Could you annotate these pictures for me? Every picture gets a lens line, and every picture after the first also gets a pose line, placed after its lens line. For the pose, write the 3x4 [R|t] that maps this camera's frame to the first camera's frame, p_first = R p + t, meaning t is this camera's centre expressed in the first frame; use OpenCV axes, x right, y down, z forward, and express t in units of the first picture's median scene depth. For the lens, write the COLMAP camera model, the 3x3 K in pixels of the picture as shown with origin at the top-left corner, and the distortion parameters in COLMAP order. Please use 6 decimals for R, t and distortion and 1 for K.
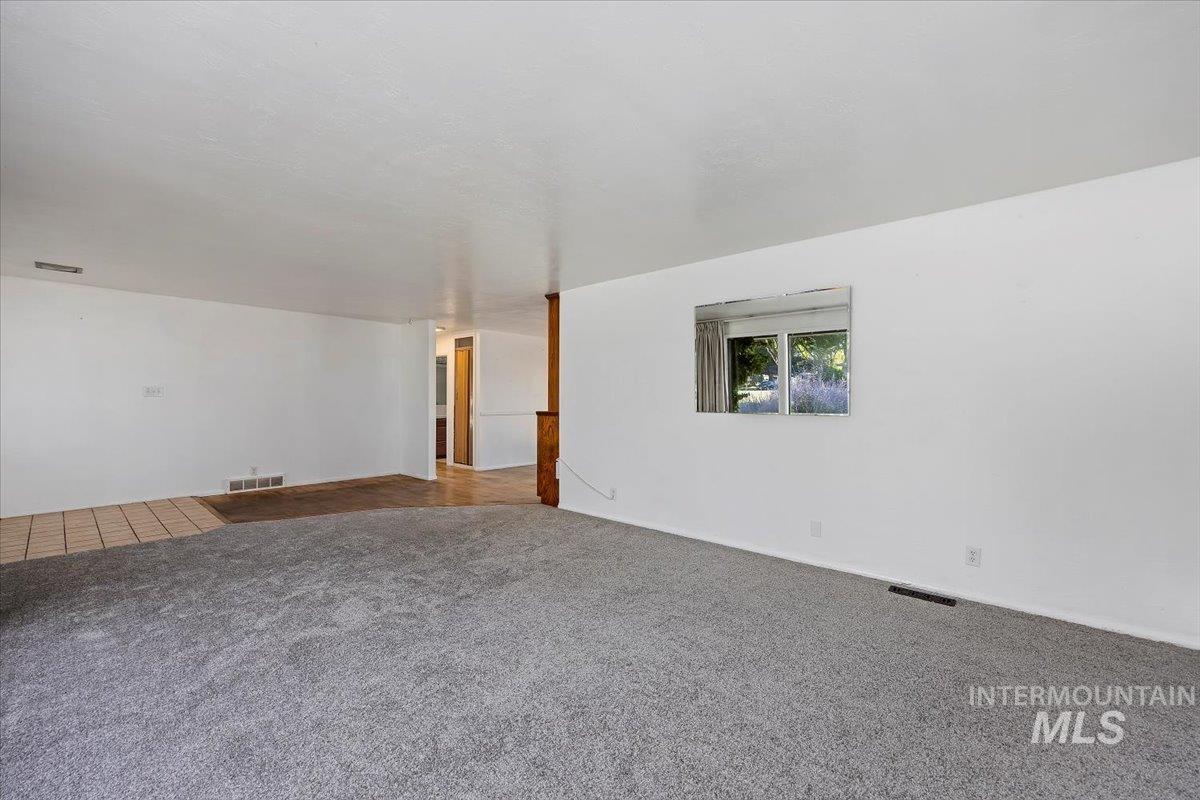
lens RADIAL K [[505.0, 0, 600.0], [0, 505.0, 400.0], [0, 0, 1]] dist [-0.002529, -0.000262]
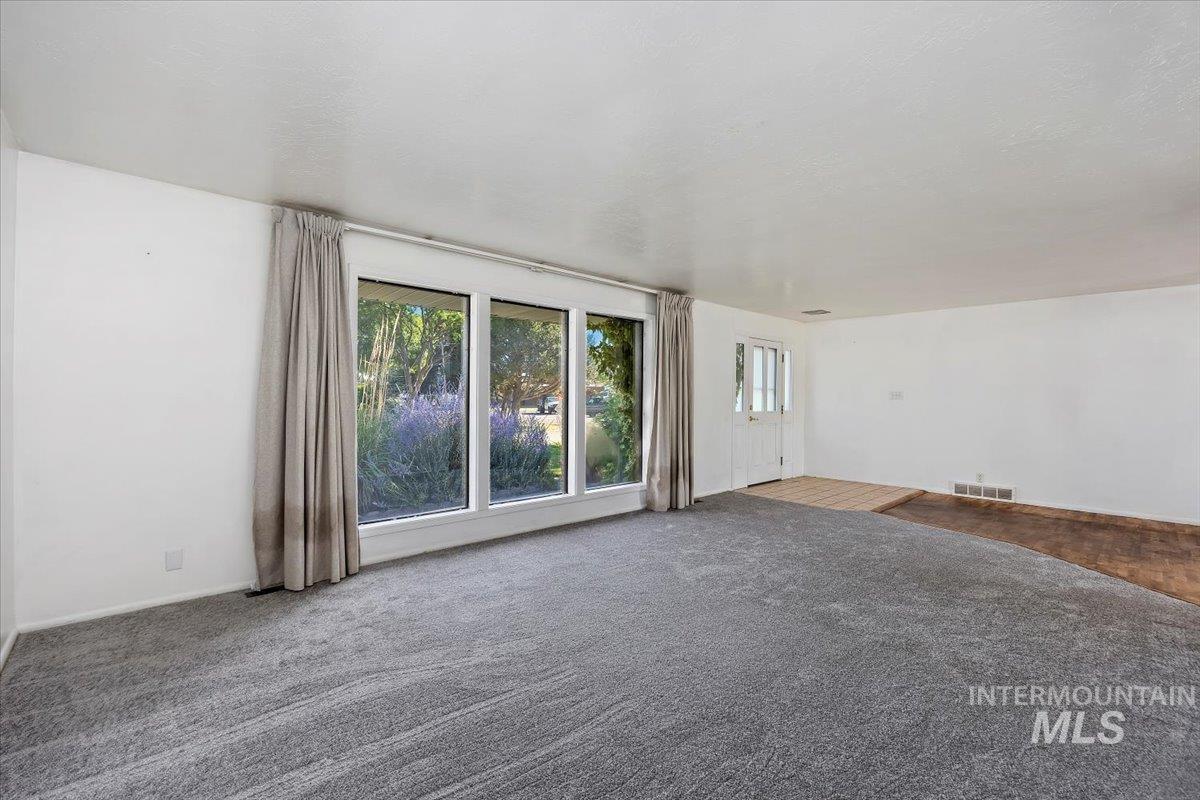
lens RADIAL K [[505.0, 0, 600.0], [0, 505.0, 400.0], [0, 0, 1]] dist [-0.002529, -0.000262]
pose [[-0.096353, 0.002560, -0.995344, 0.358736], [-0.014657, 0.999885, 0.003991, -0.002014], [0.995239, 0.014973, -0.096305, 0.376689]]
